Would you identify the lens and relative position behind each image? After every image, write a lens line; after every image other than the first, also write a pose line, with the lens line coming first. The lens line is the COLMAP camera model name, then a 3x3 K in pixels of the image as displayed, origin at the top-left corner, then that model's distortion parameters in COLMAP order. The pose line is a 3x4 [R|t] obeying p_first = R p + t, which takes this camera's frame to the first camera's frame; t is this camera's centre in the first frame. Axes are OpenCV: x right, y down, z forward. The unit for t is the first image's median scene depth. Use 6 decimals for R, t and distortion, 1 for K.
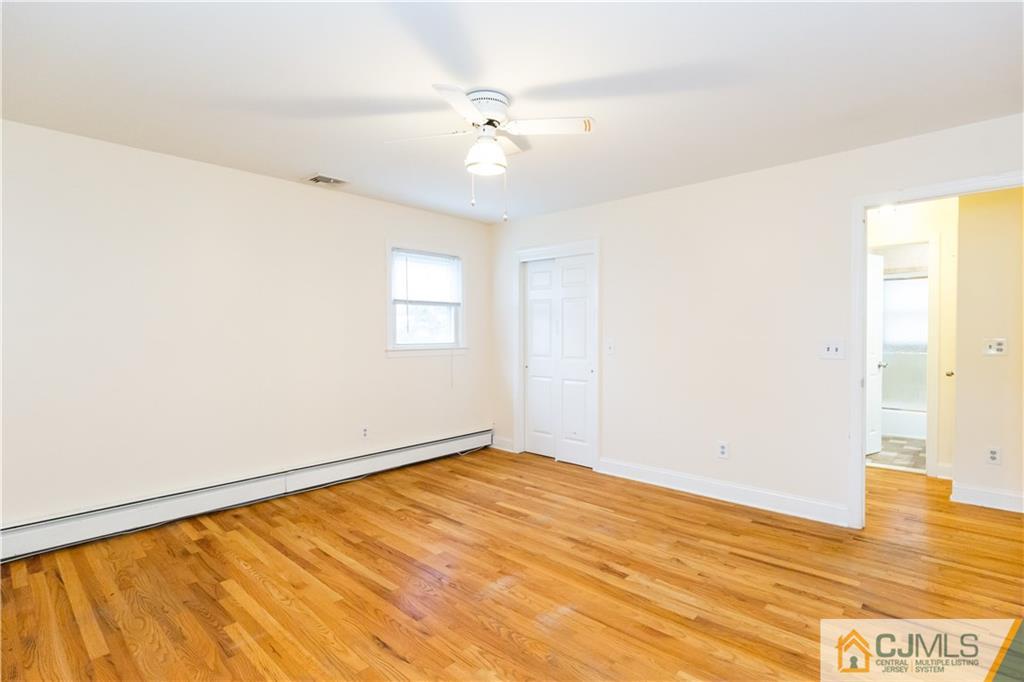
lens RADIAL K [[498.1, 0, 513.1], [0, 498.1, 340.7], [0, 0, 1]] dist [0.002759, 0.000473]
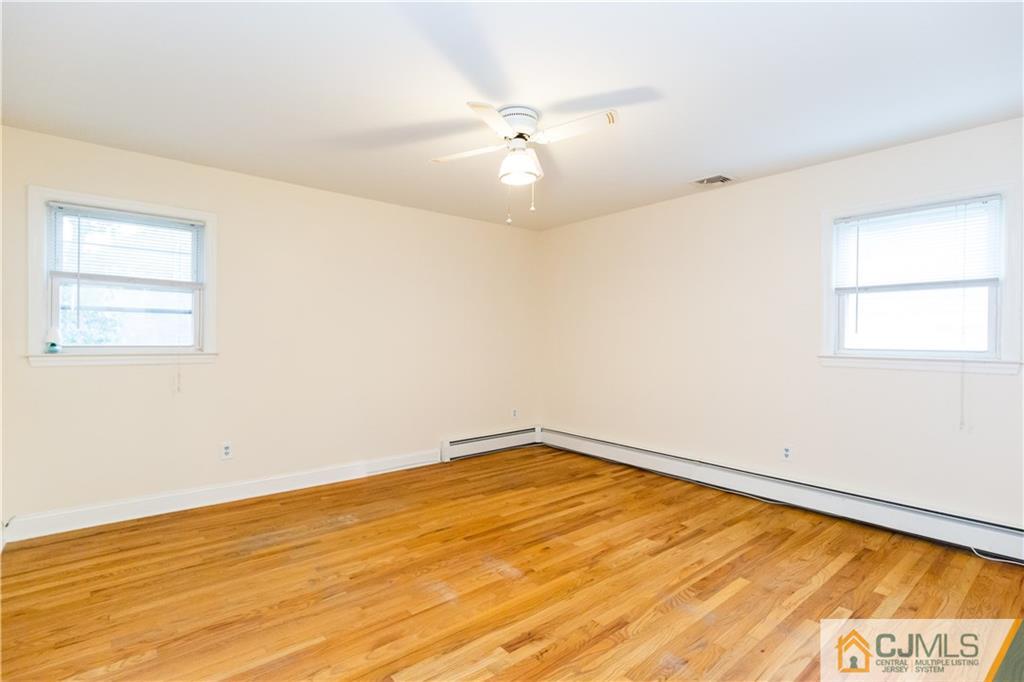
lens RADIAL K [[498.1, 0, 513.1], [0, 498.1, 340.7], [0, 0, 1]] dist [0.002759, 0.000473]
pose [[-0.106274, 0.020069, -0.994134, 0.708764], [-0.026656, 0.999379, 0.023024, -0.009379], [0.993980, 0.028946, -0.105673, 0.787418]]
